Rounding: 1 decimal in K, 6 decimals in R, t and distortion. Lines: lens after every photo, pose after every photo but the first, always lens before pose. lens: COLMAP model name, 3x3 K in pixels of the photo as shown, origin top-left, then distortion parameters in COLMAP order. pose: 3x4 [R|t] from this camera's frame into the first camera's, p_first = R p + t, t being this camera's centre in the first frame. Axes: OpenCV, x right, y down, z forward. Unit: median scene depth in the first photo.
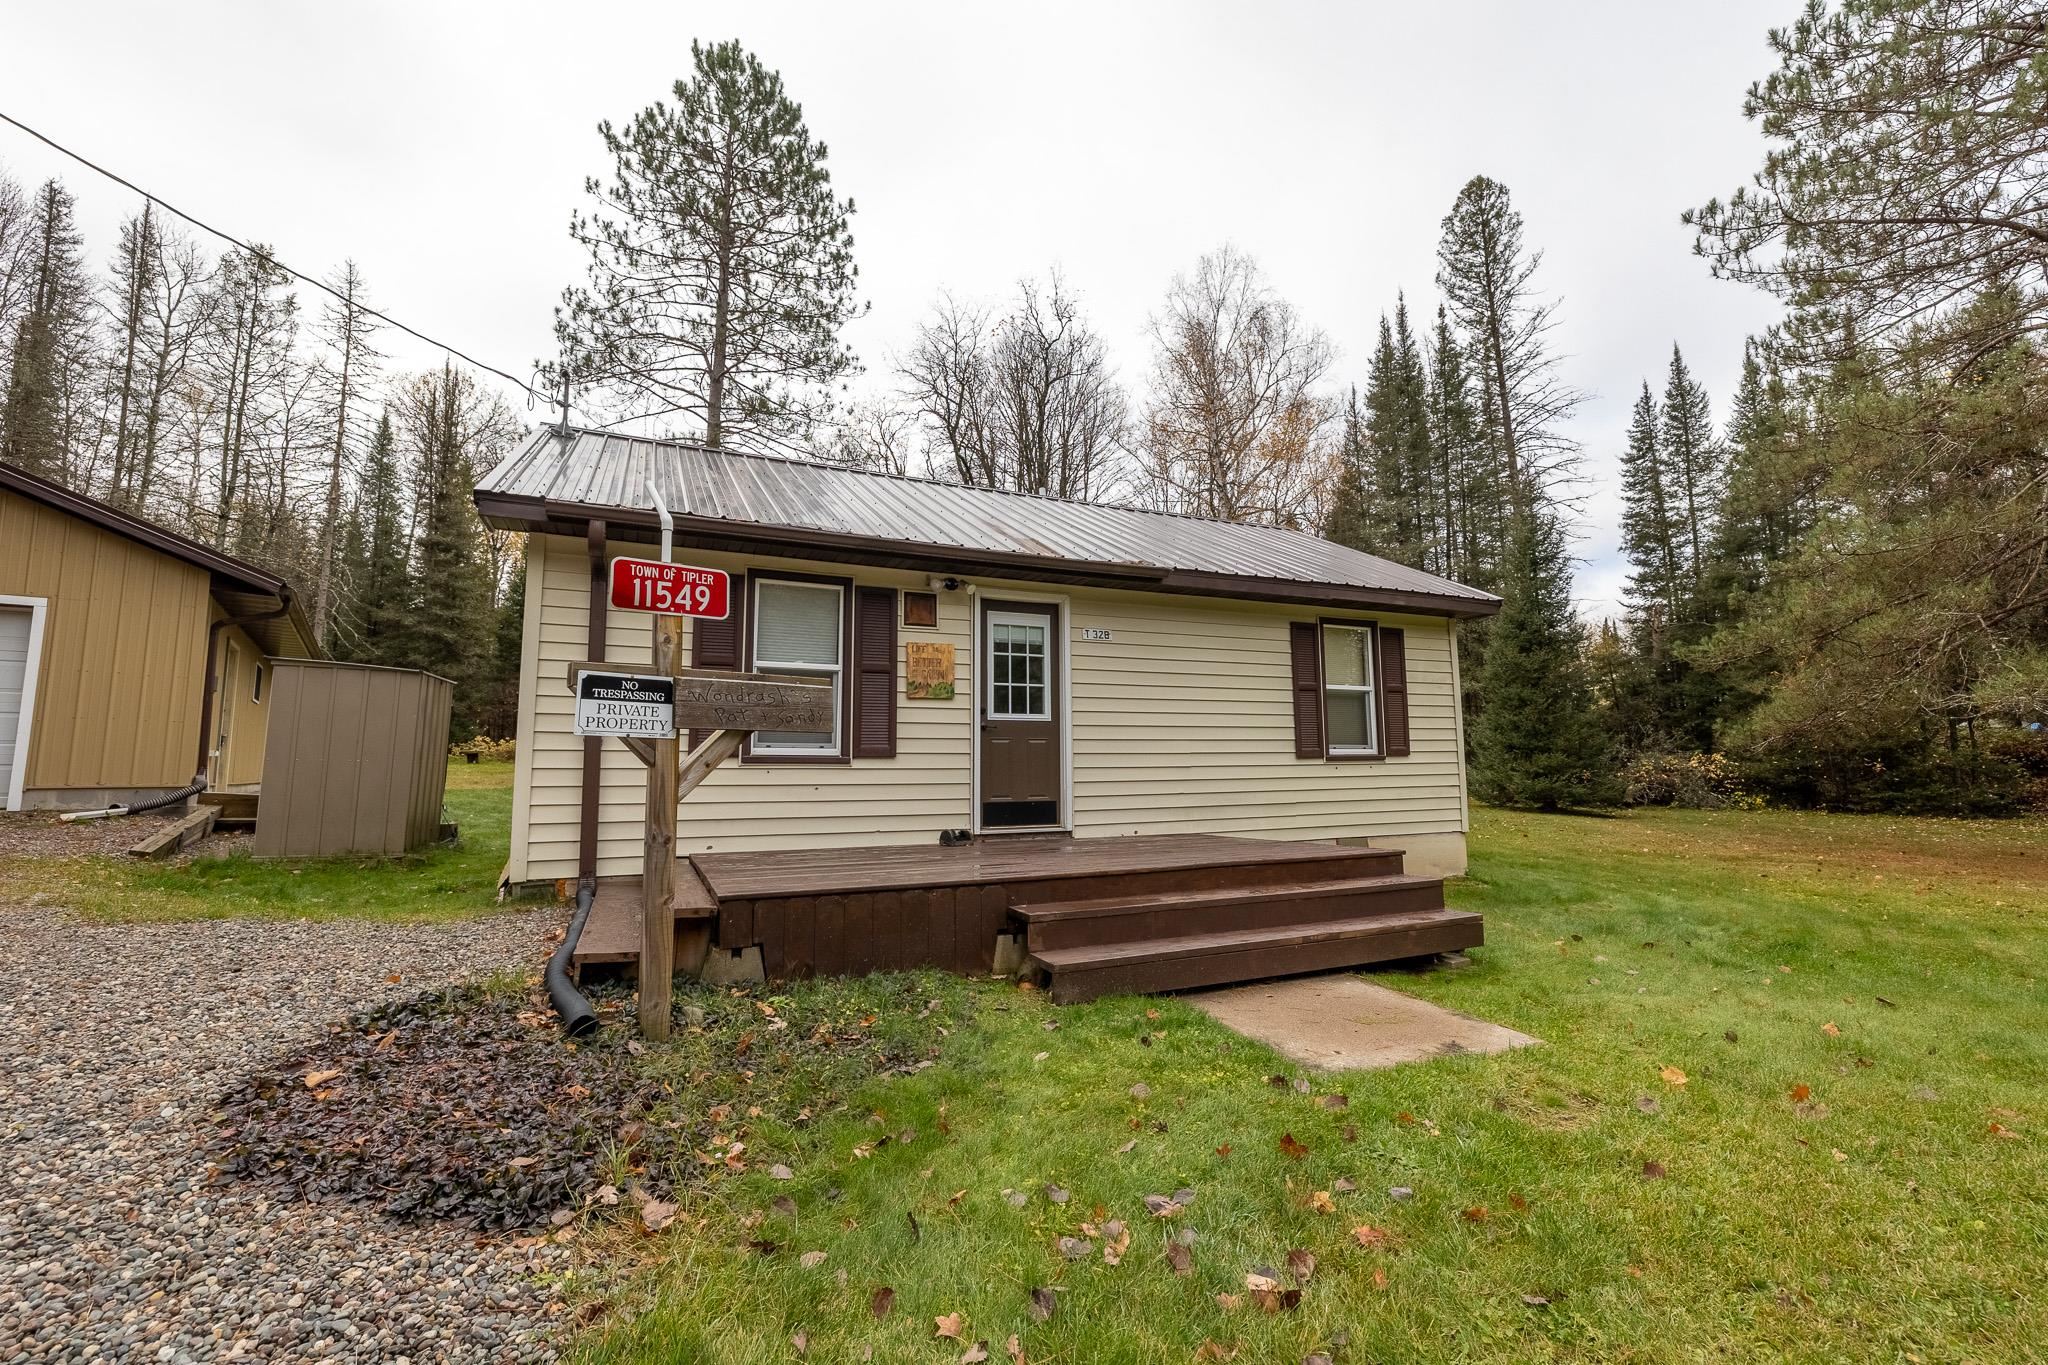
lens RADIAL K [[862.3, 0, 1032.7], [0, 862.3, 681.3], [0, 0, 1]] dist [-0.001449, -0.000121]
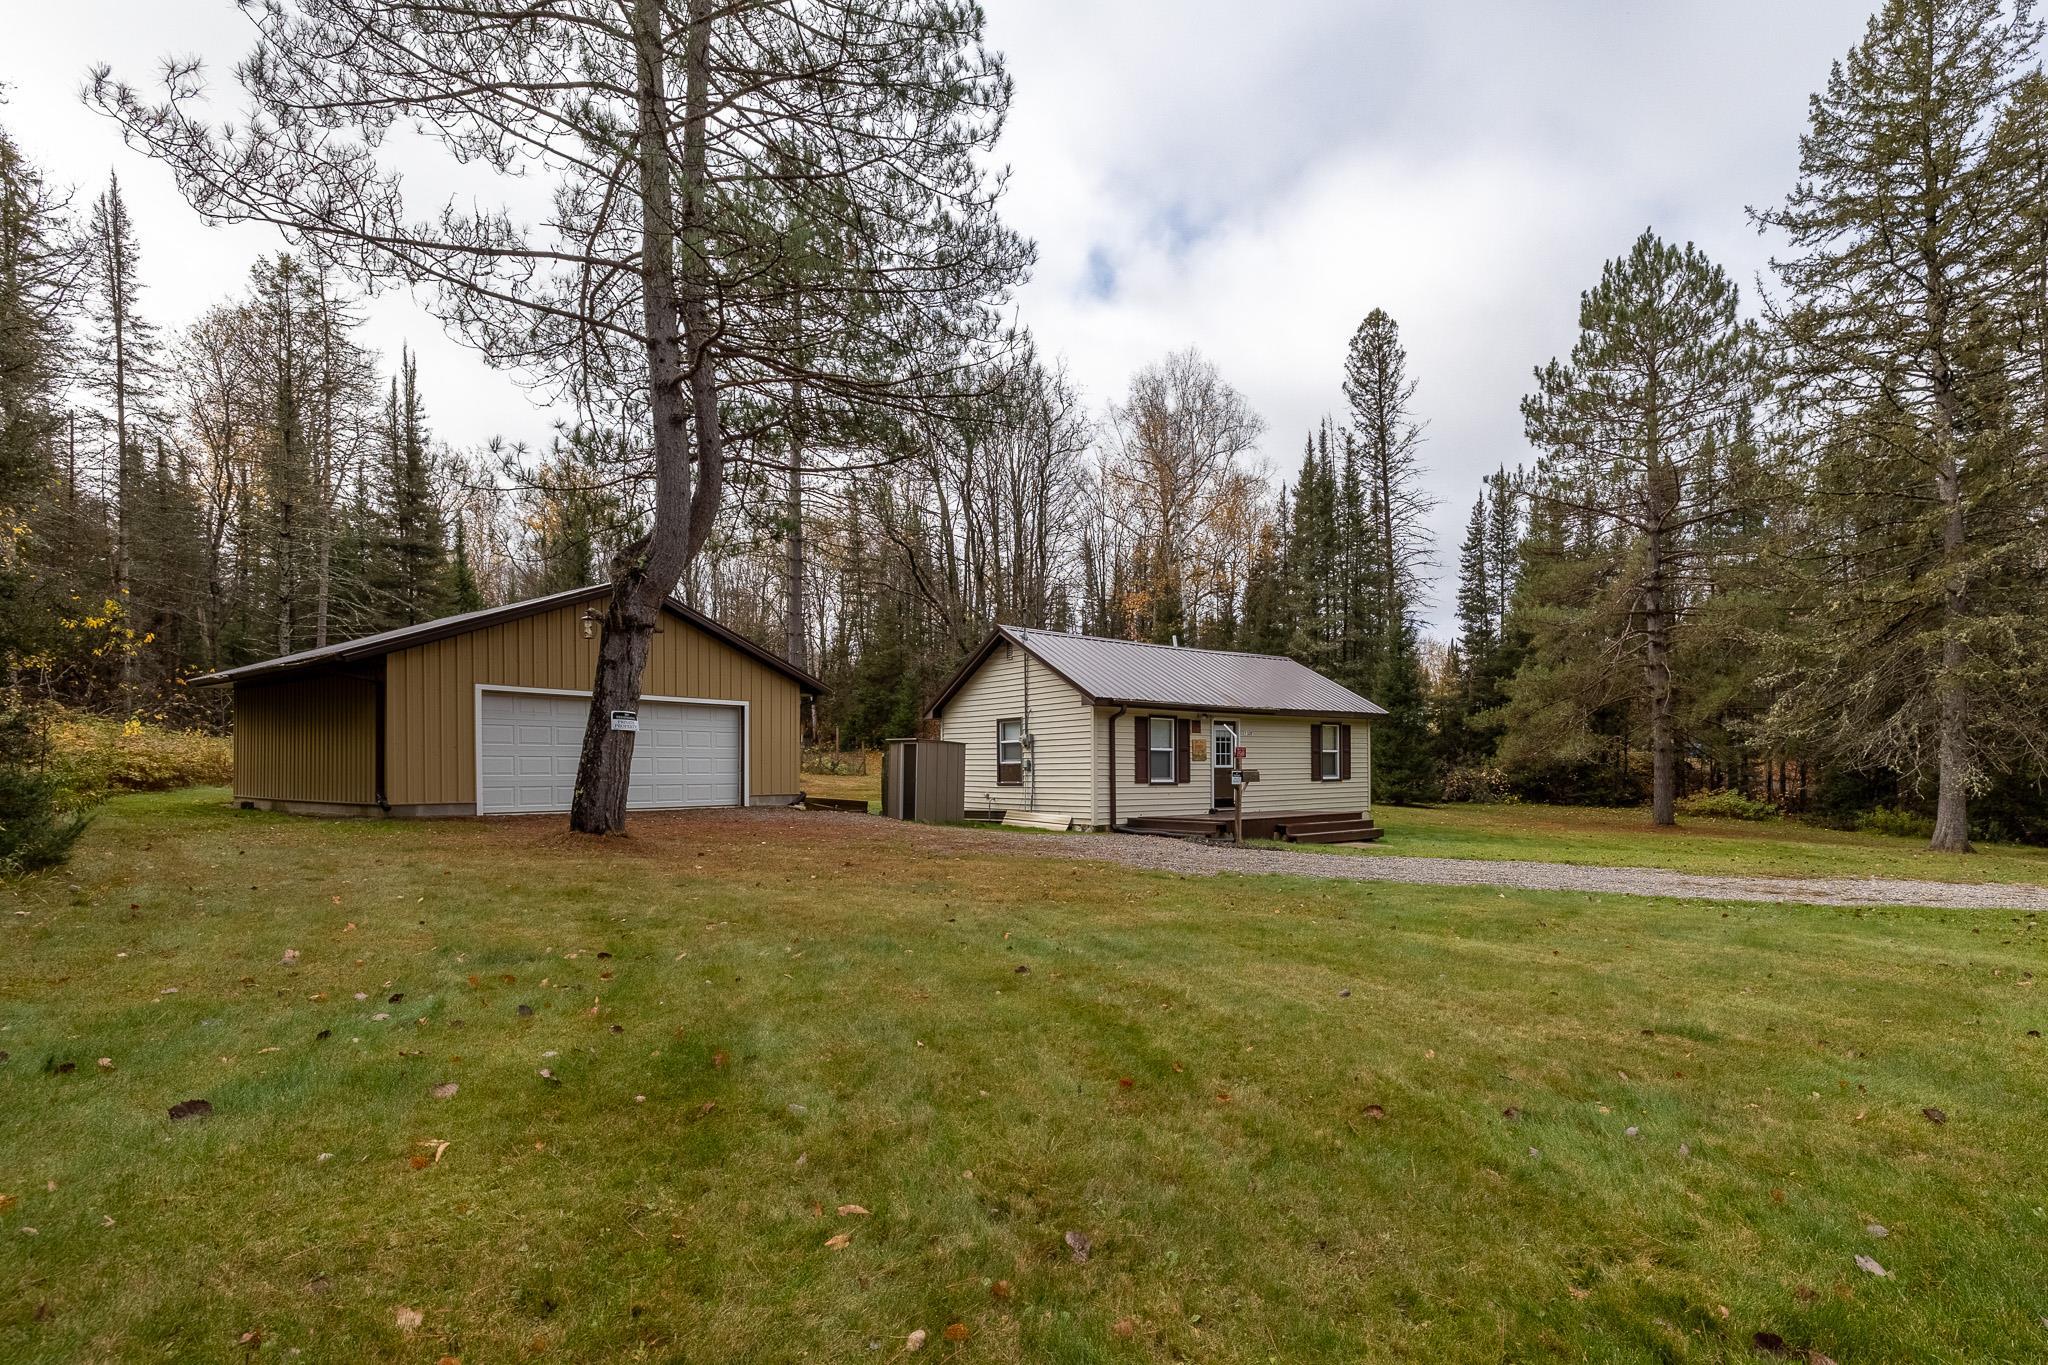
lens RADIAL K [[957.7, 0, 1170.2], [0, 957.7, 779.9], [0, 0, 1]] dist [-0.024794, 0.000243]
pose [[0.954506, 0.000409, 0.298193, -0.256000], [-0.034083, 0.993595, 0.107738, -0.055478], [-0.296239, -0.113000, 0.948406, -0.421507]]
